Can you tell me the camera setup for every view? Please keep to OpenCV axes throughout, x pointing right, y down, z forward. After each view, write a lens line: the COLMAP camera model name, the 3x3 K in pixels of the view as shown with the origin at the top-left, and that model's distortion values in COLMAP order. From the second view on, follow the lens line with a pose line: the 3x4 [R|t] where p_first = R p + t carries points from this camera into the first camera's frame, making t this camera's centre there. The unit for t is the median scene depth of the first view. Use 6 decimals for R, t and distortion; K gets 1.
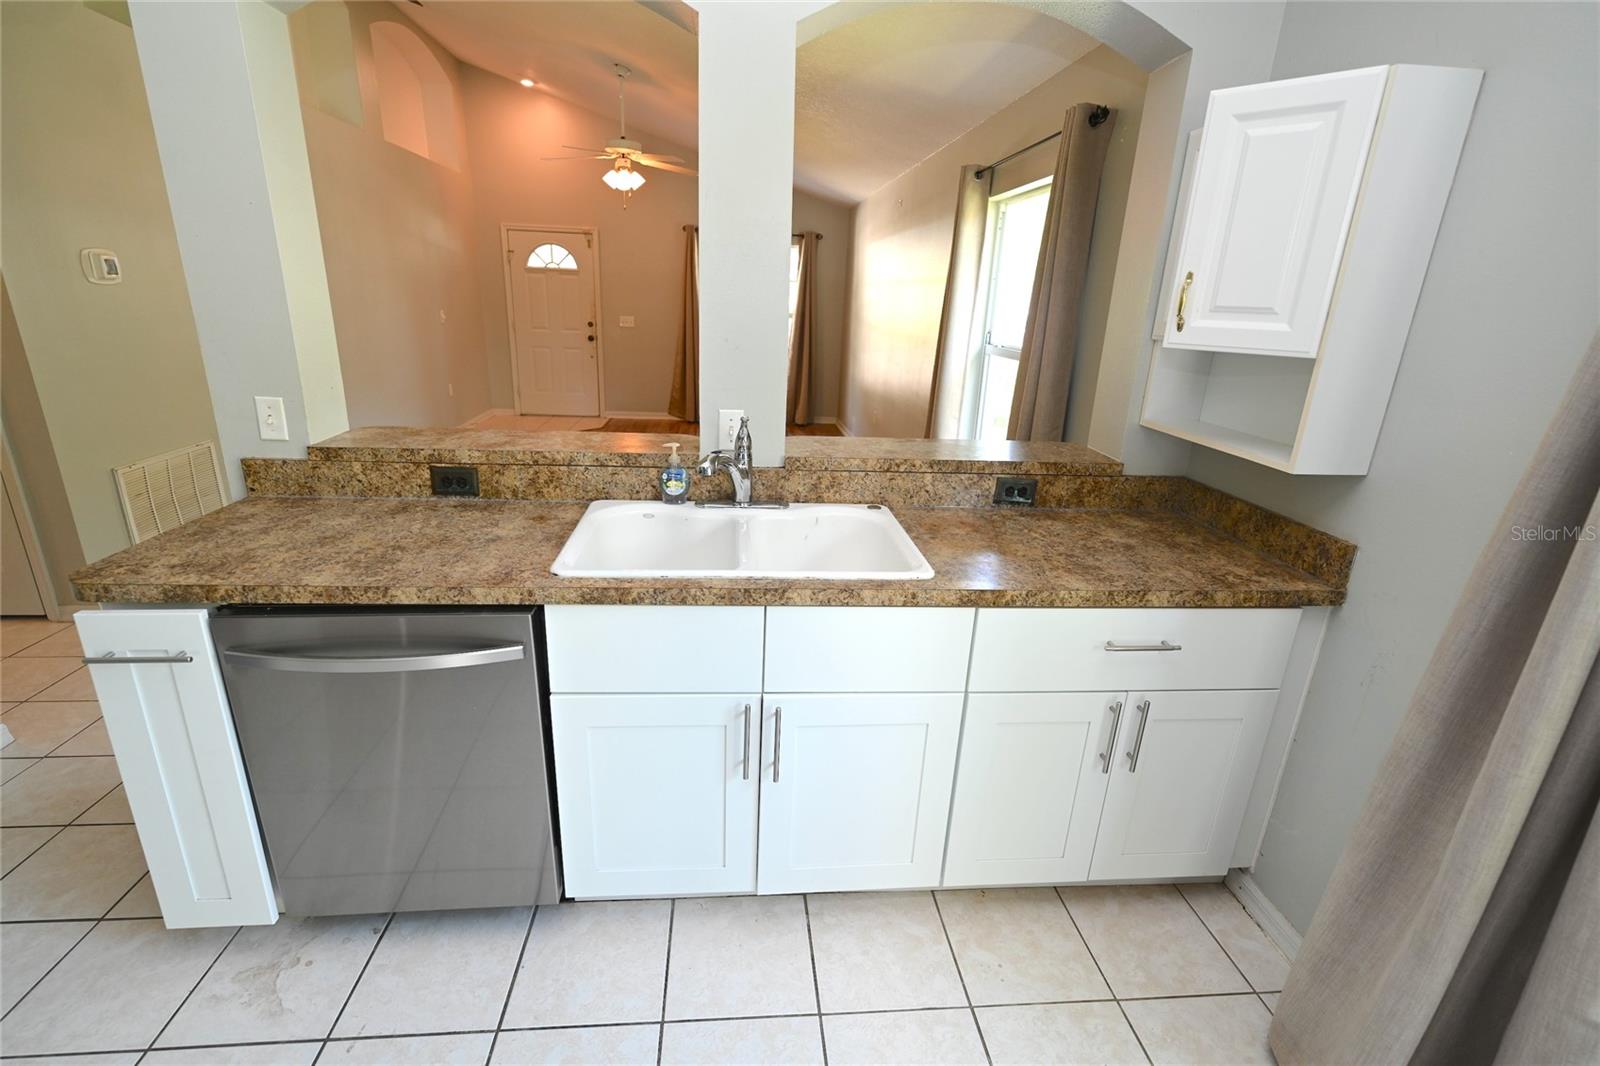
lens RADIAL K [[732.7, 0, 801.4], [0, 732.7, 543.0], [0, 0, 1]] dist [-0.001412, 0.000197]
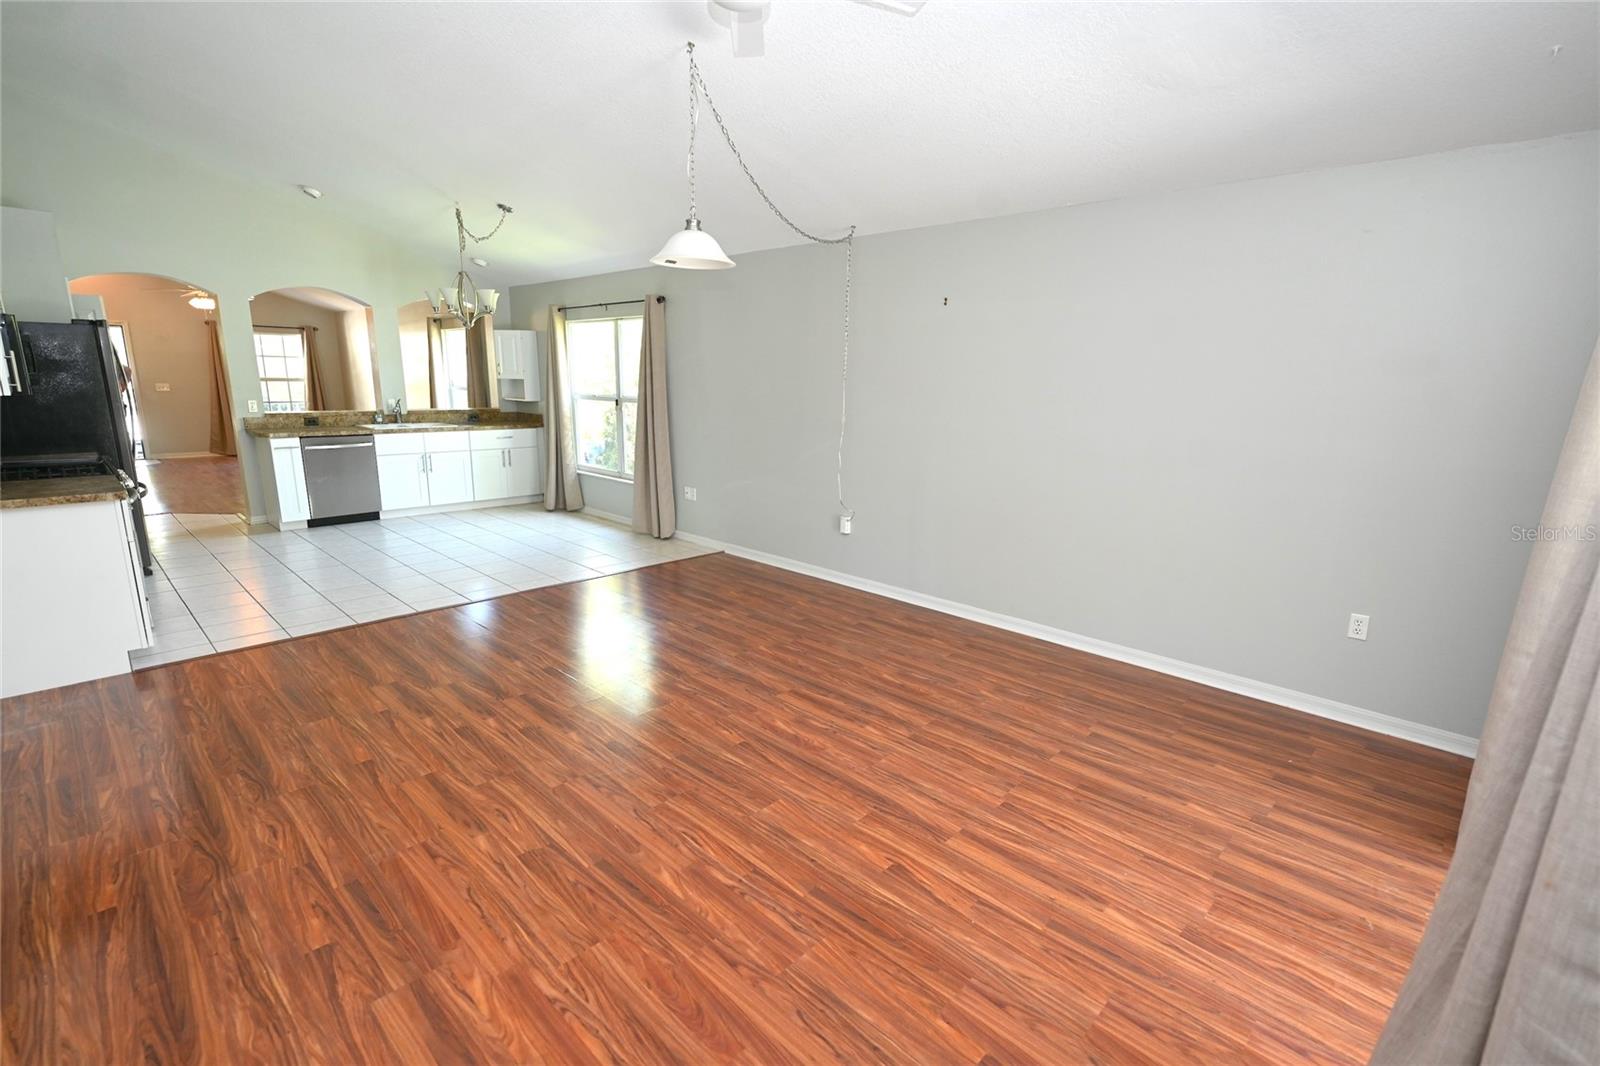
lens RADIAL K [[732.7, 0, 801.4], [0, 732.7, 543.0], [0, 0, 1]] dist [-0.001412, 0.000197]
pose [[0.759509, -0.168966, 0.628169, -1.116309], [0.218626, 0.975807, -0.001863, 1.147110], [-0.612657, 0.138749, 0.778074, -3.558969]]
